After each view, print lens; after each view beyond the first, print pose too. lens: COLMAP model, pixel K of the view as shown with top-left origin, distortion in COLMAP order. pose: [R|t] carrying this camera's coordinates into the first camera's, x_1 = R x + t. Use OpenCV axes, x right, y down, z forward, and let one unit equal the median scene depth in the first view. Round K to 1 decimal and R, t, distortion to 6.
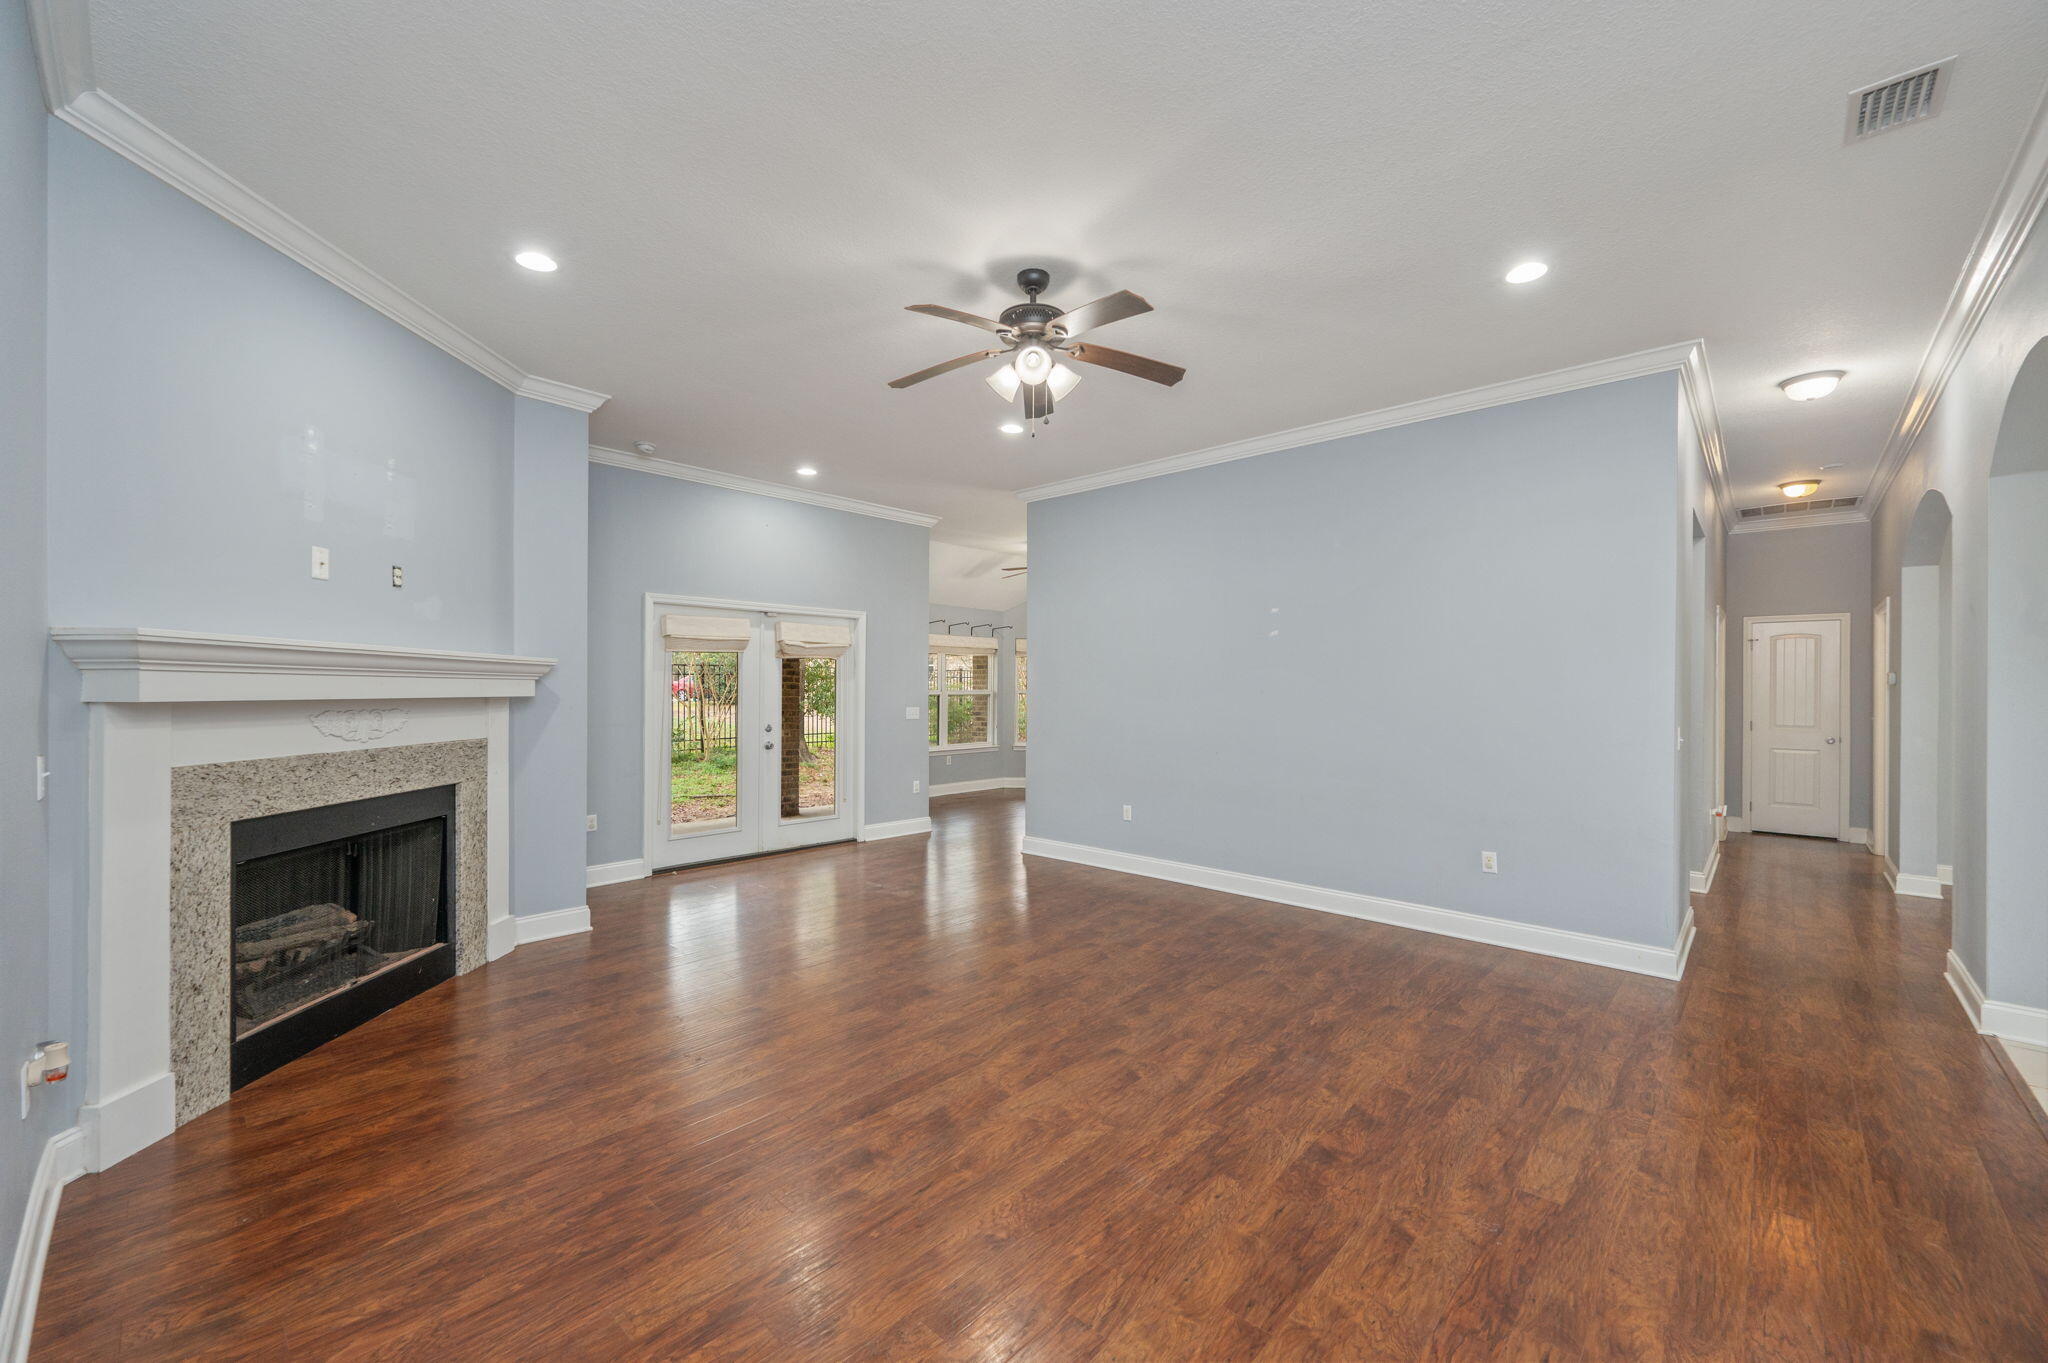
lens RADIAL K [[816.2, 0, 1021.6], [0, 816.2, 681.8], [0, 0, 1]] dist [-0.003218, -0.000107]
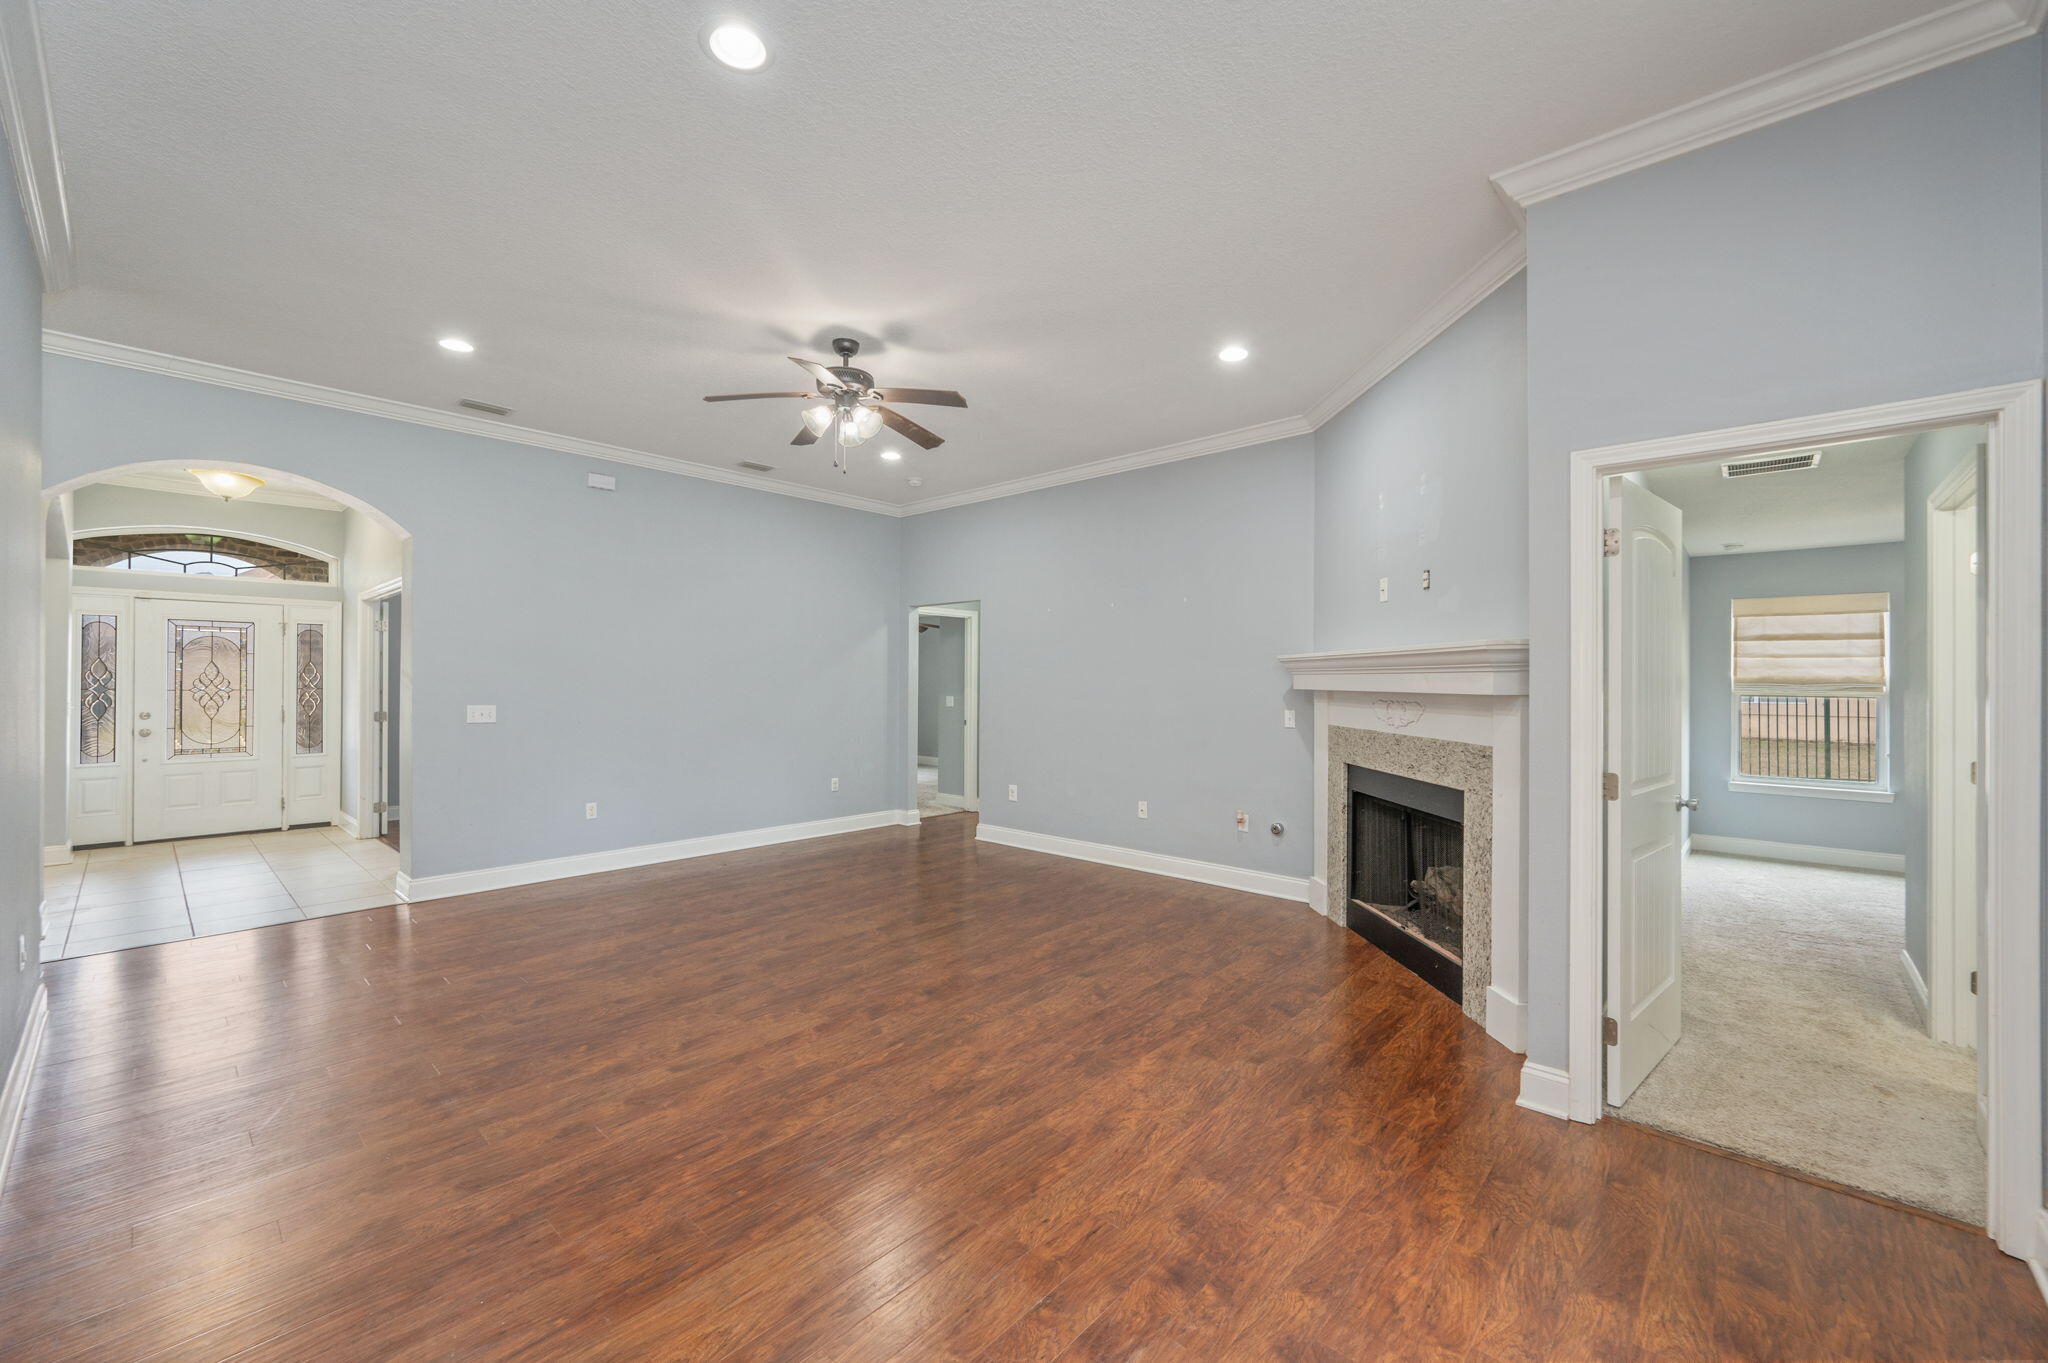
lens RADIAL K [[816.2, 0, 1028.8], [0, 816.2, 681.2], [0, 0, 1]] dist [-0.003218, -0.000107]
pose [[-0.999813, -0.008149, -0.017553, -0.238297], [-0.008018, 0.999940, -0.007506, 0.018750], [0.017613, -0.007364, -0.999818, 2.186128]]
